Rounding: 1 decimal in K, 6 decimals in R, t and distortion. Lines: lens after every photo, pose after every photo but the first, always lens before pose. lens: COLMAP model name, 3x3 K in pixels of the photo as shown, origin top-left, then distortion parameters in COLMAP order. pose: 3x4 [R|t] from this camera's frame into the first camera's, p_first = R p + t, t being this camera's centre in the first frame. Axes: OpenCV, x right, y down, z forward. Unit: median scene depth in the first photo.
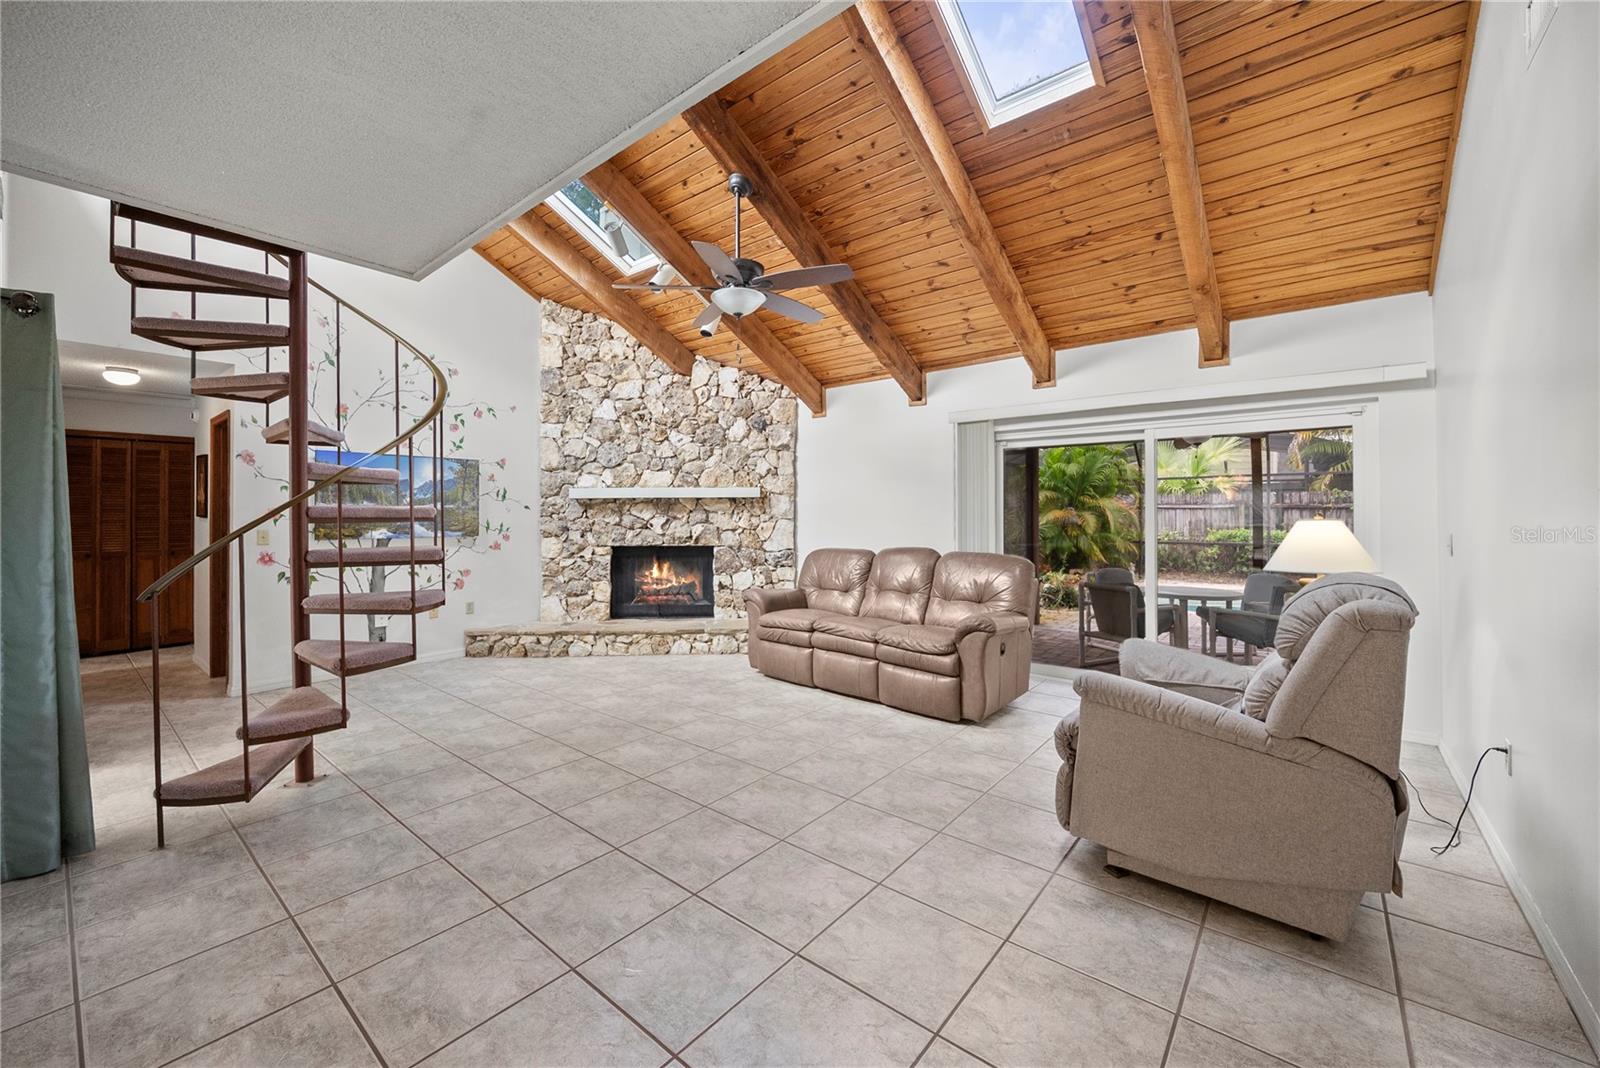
lens RADIAL K [[618.2, 0, 799.0], [0, 618.2, 507.5], [0, 0, 1]] dist [-0.001608, 0.000003]
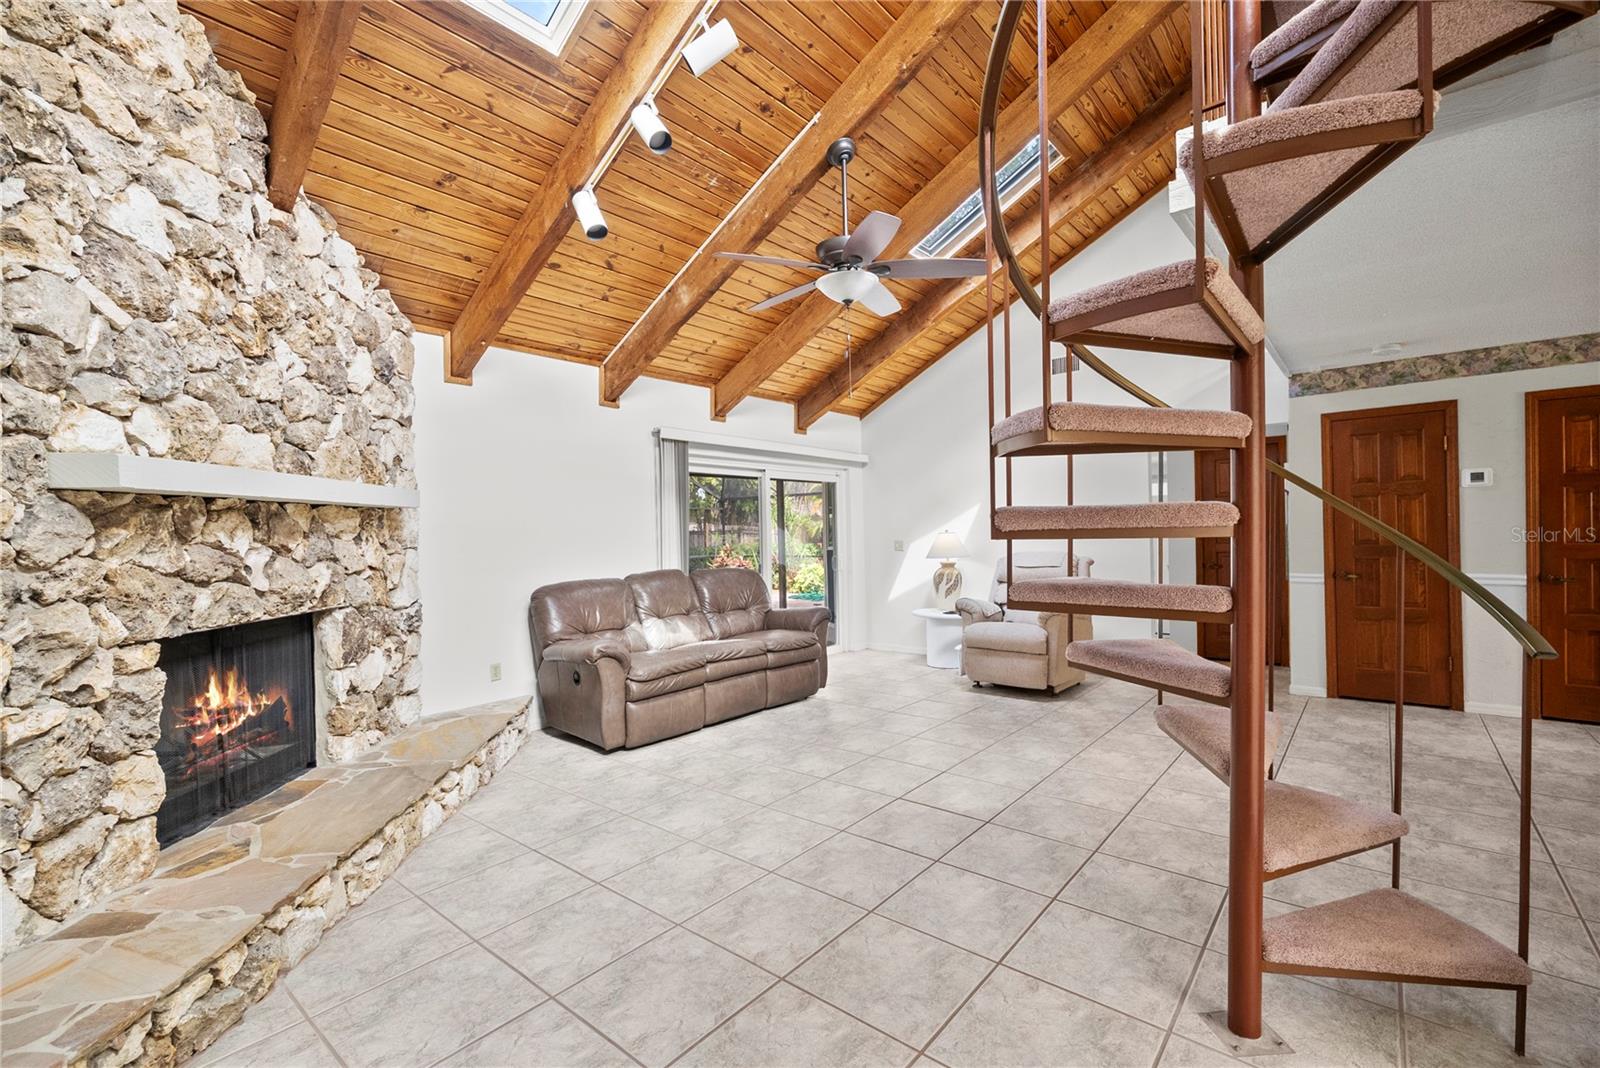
lens RADIAL K [[701.2, 0, 792.3], [0, 701.2, 531.1], [0, 0, 1]] dist [0.001558, 0.000301]
pose [[0.015244, 0.004816, 0.999872, -0.674361], [0.009329, 0.999944, -0.004959, 0.010350], [-0.999840, 0.009403, 0.015199, 0.658890]]
